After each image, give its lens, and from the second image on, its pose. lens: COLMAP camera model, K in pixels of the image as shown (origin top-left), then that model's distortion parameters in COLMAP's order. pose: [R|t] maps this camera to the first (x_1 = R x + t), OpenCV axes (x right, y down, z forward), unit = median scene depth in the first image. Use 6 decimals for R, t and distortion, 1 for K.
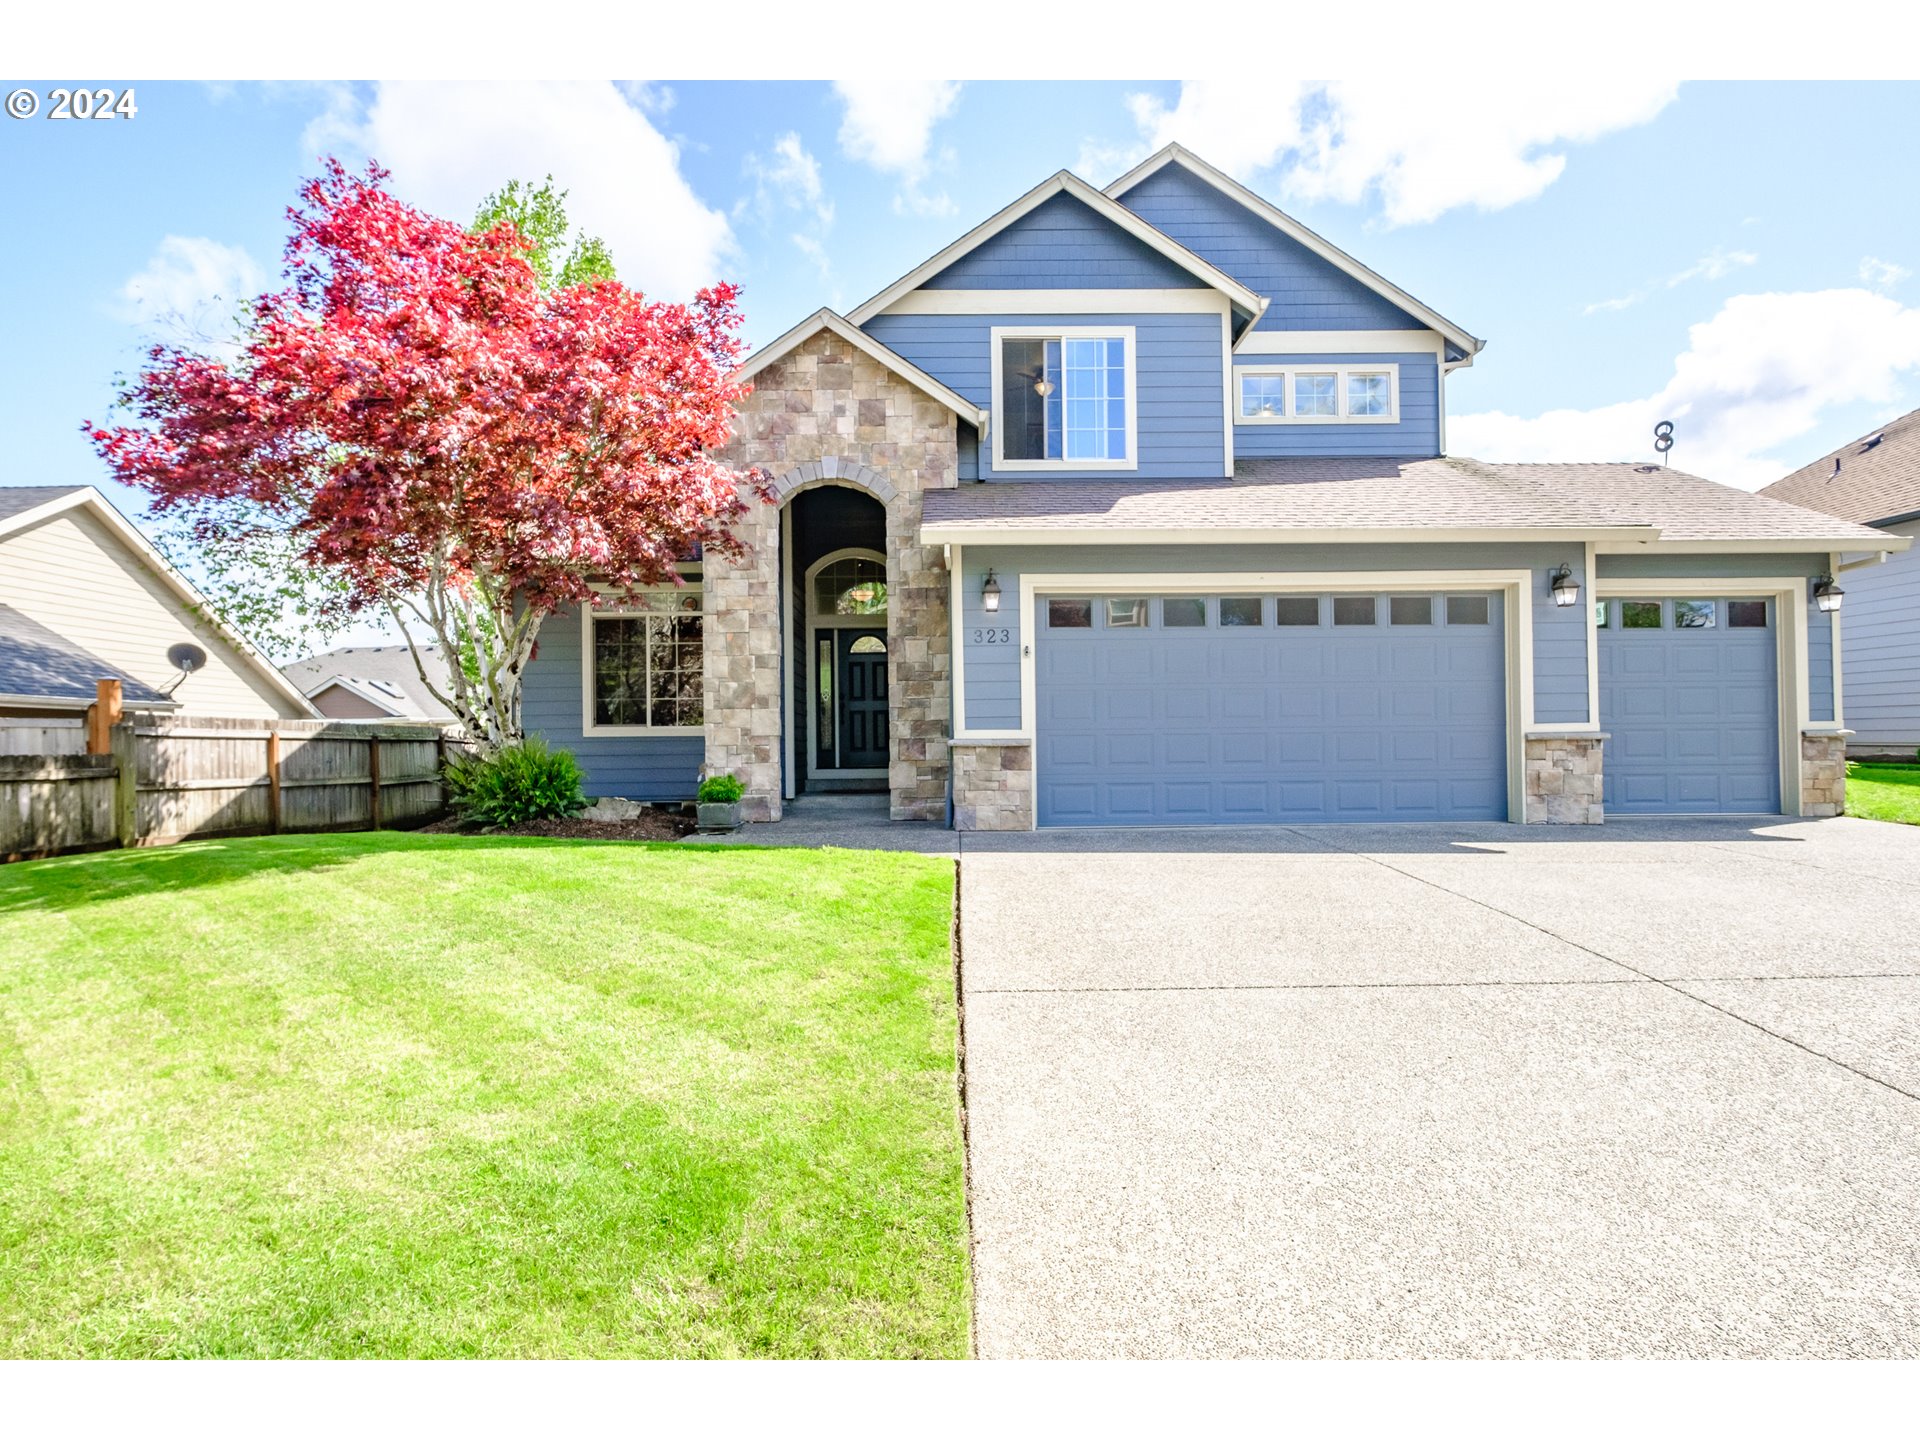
lens RADIAL K [[836.0, 0, 945.1], [0, 836.0, 730.2], [0, 0, 1]] dist [-0.009590, -0.000302]
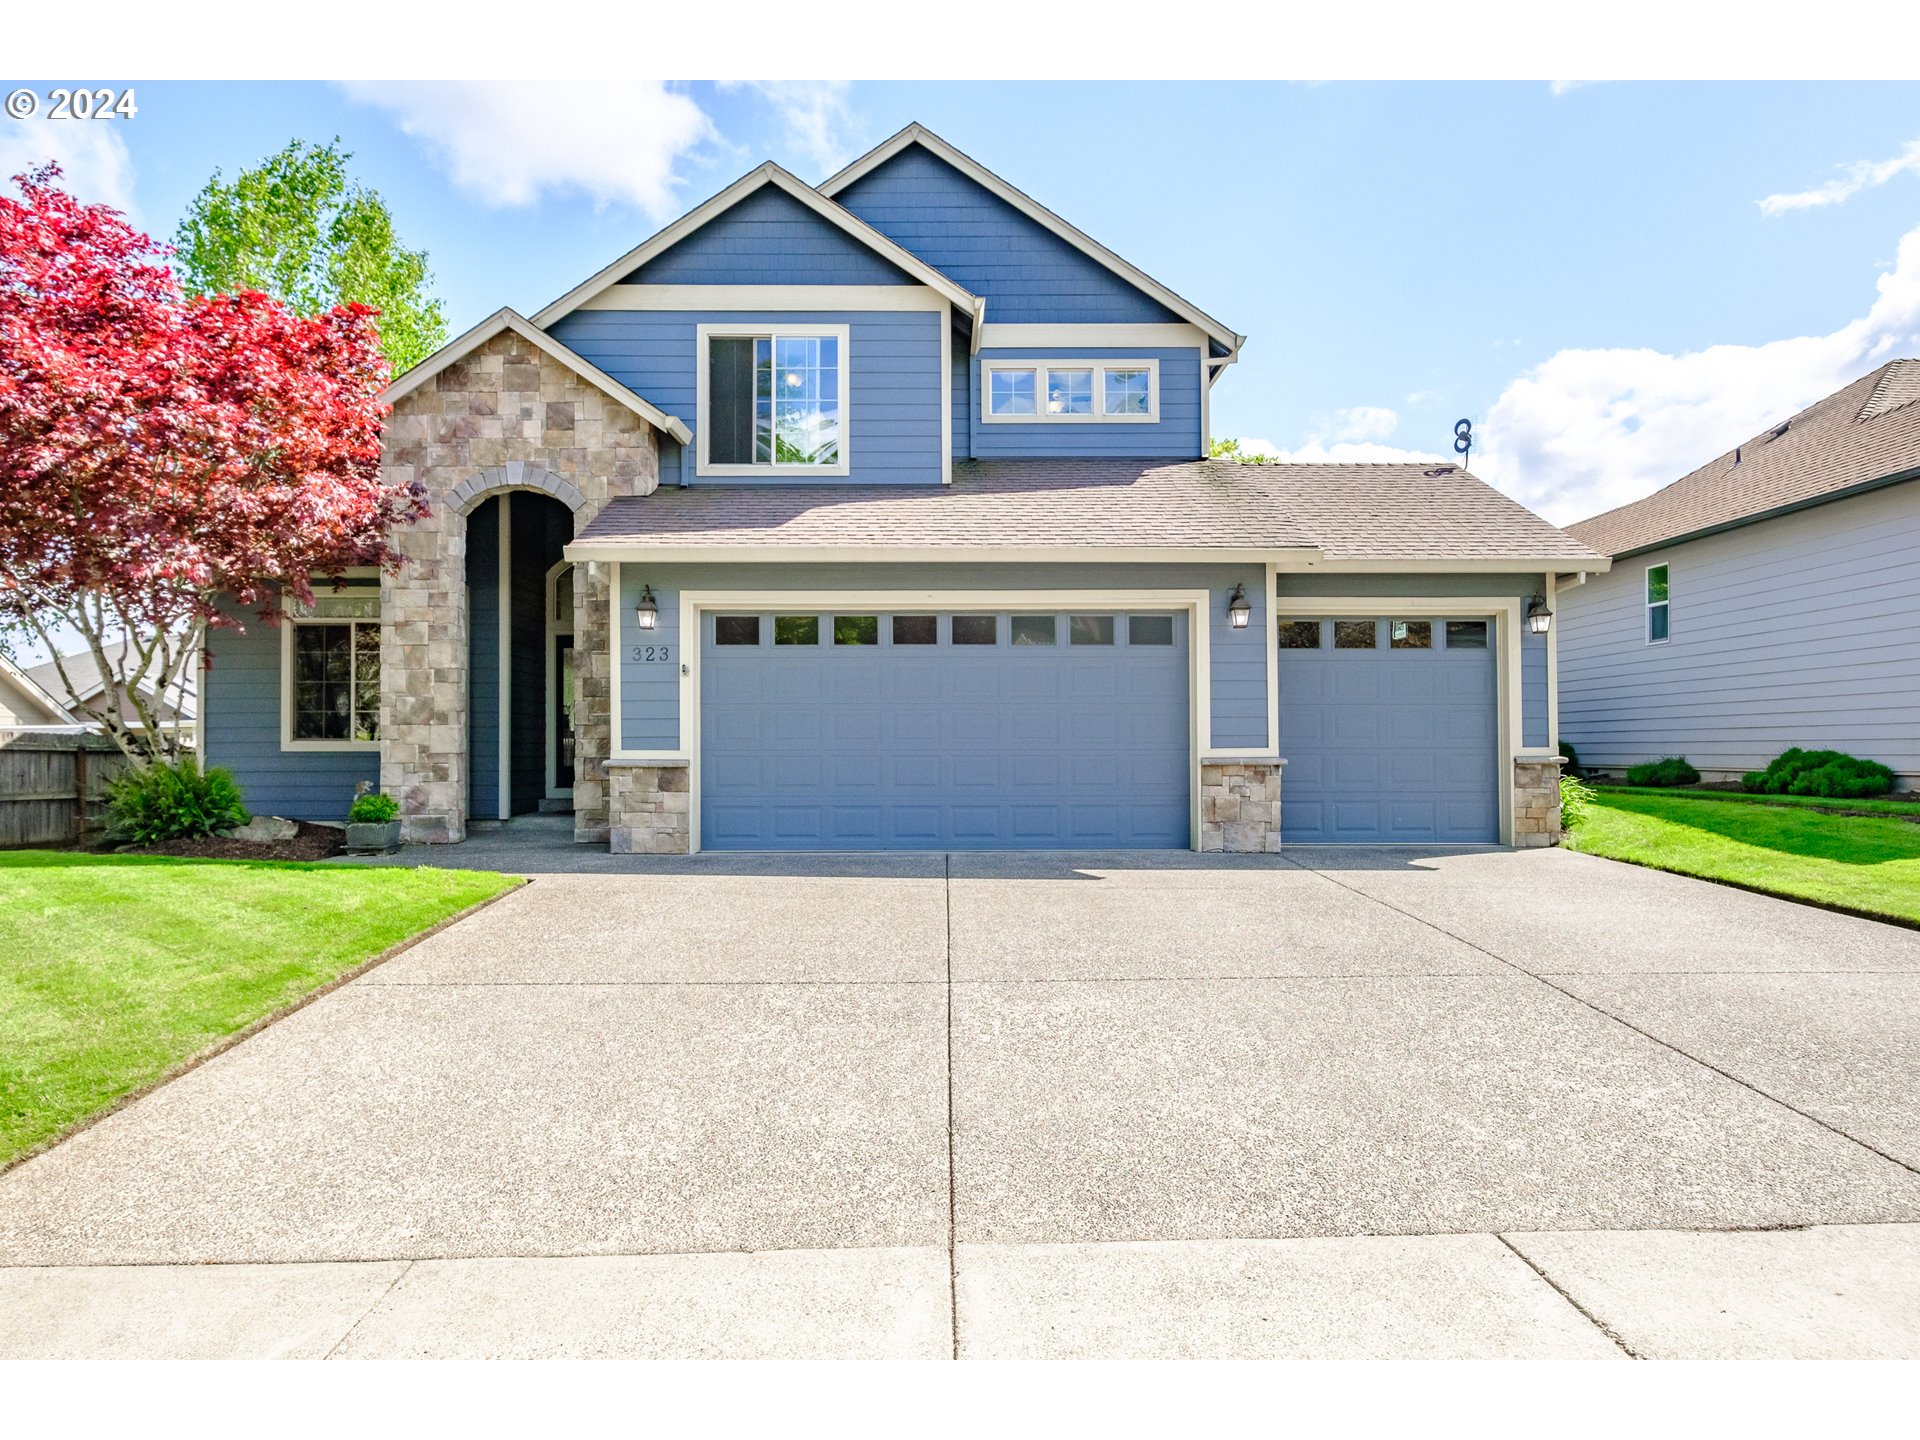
lens RADIAL K [[1036.7, 0, 958.8], [0, 1036.7, 730.6], [0, 0, 1]] dist [0.004128, -0.012401]
pose [[0.999961, 0.008237, 0.003044, 0.369439], [-0.008223, 0.999956, -0.004537, -0.018657], [-0.003081, 0.004512, 0.999985, -0.187768]]
